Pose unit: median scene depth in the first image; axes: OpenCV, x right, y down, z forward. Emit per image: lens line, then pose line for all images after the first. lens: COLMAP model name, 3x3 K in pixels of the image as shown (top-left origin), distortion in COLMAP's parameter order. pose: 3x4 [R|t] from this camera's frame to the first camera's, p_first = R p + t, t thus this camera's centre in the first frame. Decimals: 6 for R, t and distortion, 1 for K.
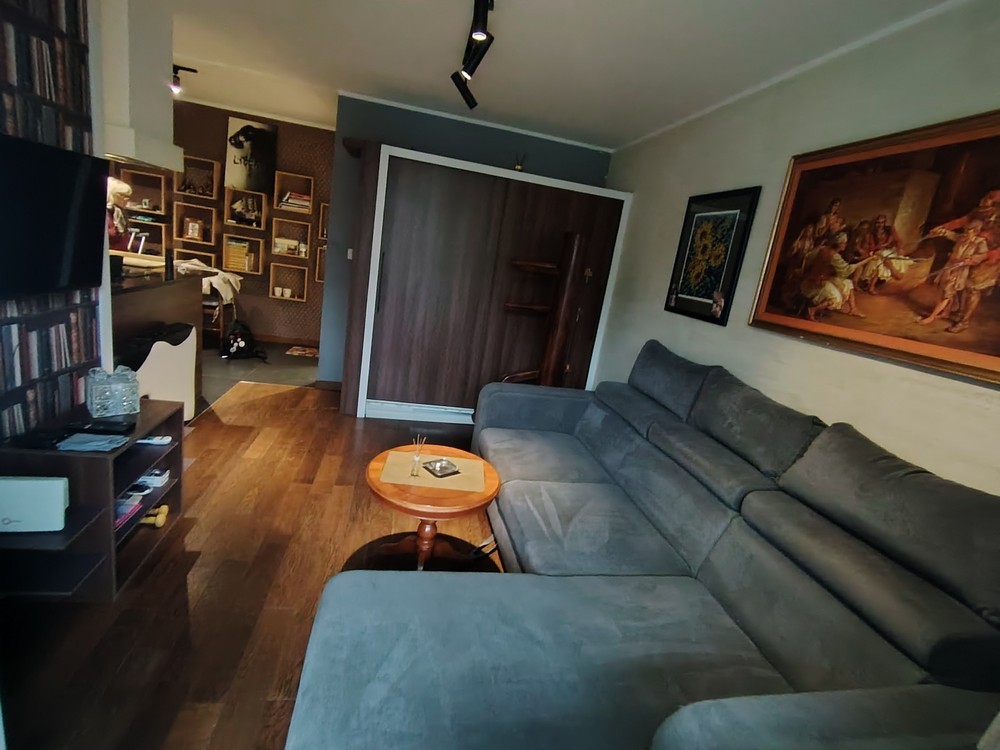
lens RADIAL K [[477.0, 0, 493.8], [0, 477.0, 370.3], [0, 0, 1]] dist [0.000522, -0.002039]
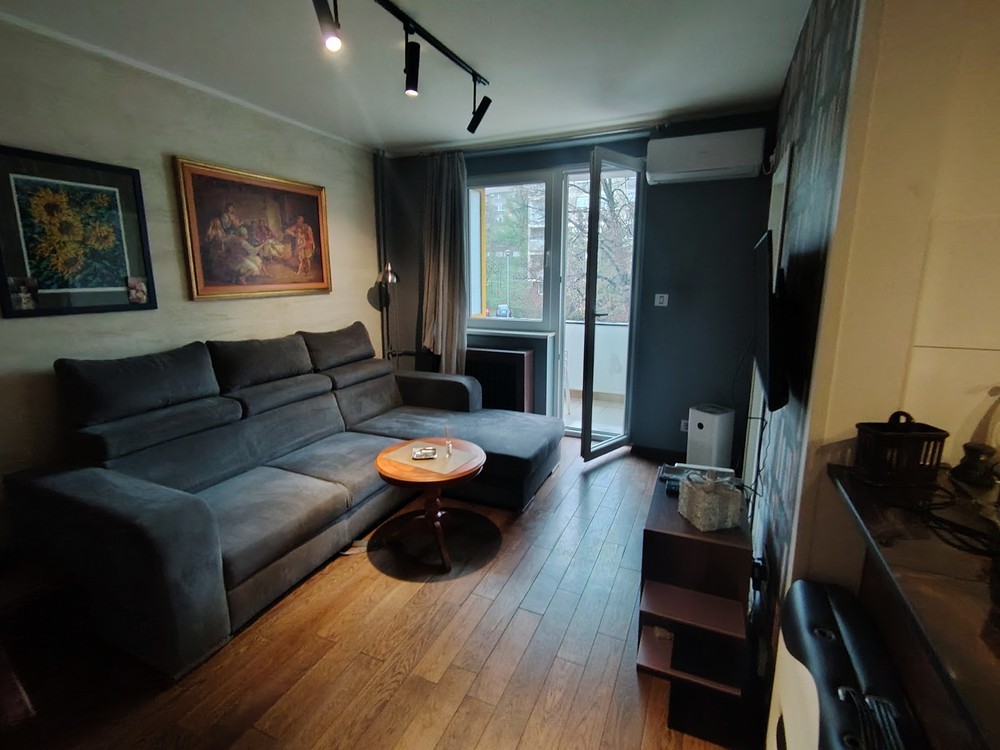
lens RADIAL K [[477.0, 0, 499.6], [0, 477.0, 372.8], [0, 0, 1]] dist [0.000522, -0.002039]
pose [[-0.820622, -0.257349, 0.510246, -0.323140], [0.013232, 0.884068, 0.467170, -0.210738], [-0.571318, 0.390122, -0.722081, 0.659356]]
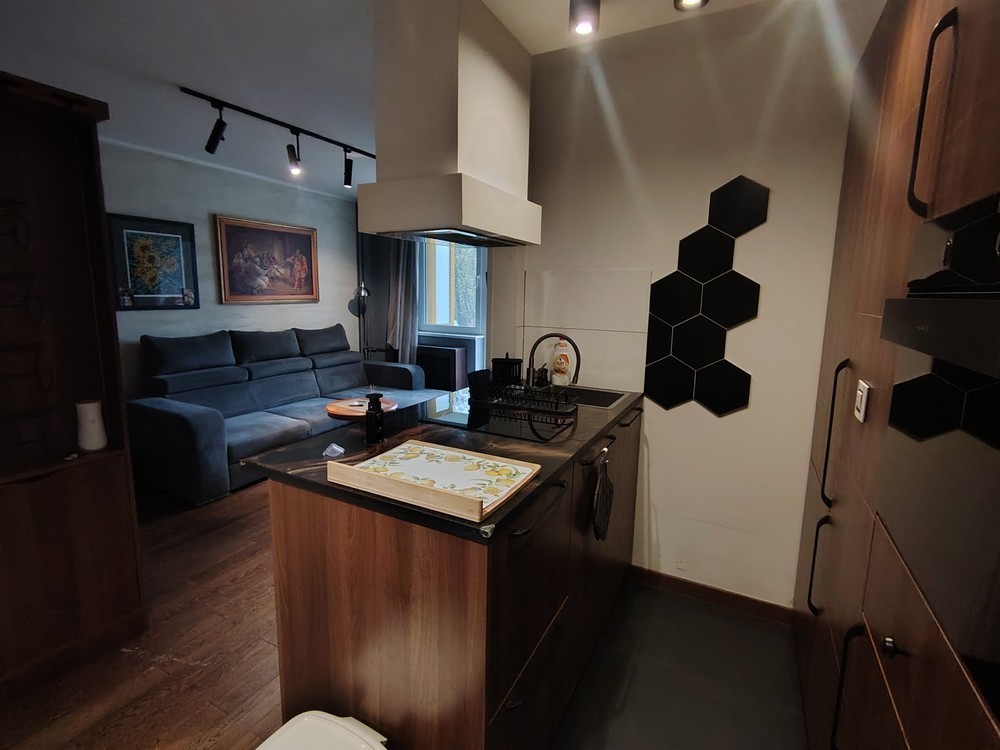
lens RADIAL K [[477.0, 0, 497.6], [0, 477.0, 372.8], [0, 0, 1]] dist [0.000522, -0.002039]
pose [[-0.780655, -0.263899, 0.566511, -0.620824], [0.011509, 0.900248, 0.435225, -0.285100], [-0.624856, 0.346281, -0.699746, 0.759737]]
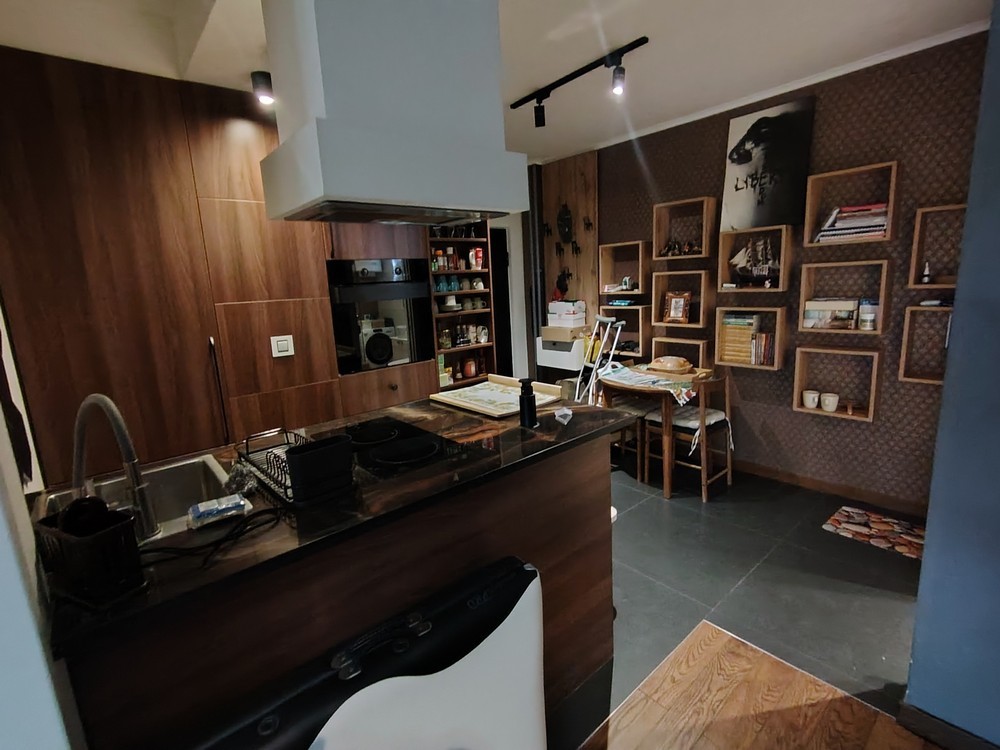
lens RADIAL K [[477.0, 0, 494.8], [0, 477.0, 370.3], [0, 0, 1]] dist [0.000522, -0.002039]
pose [[0.504334, -0.025740, -0.863125, -0.184461], [-0.077228, 0.994206, -0.074774, -0.140303], [0.860048, 0.104369, 0.499424, 0.462693]]
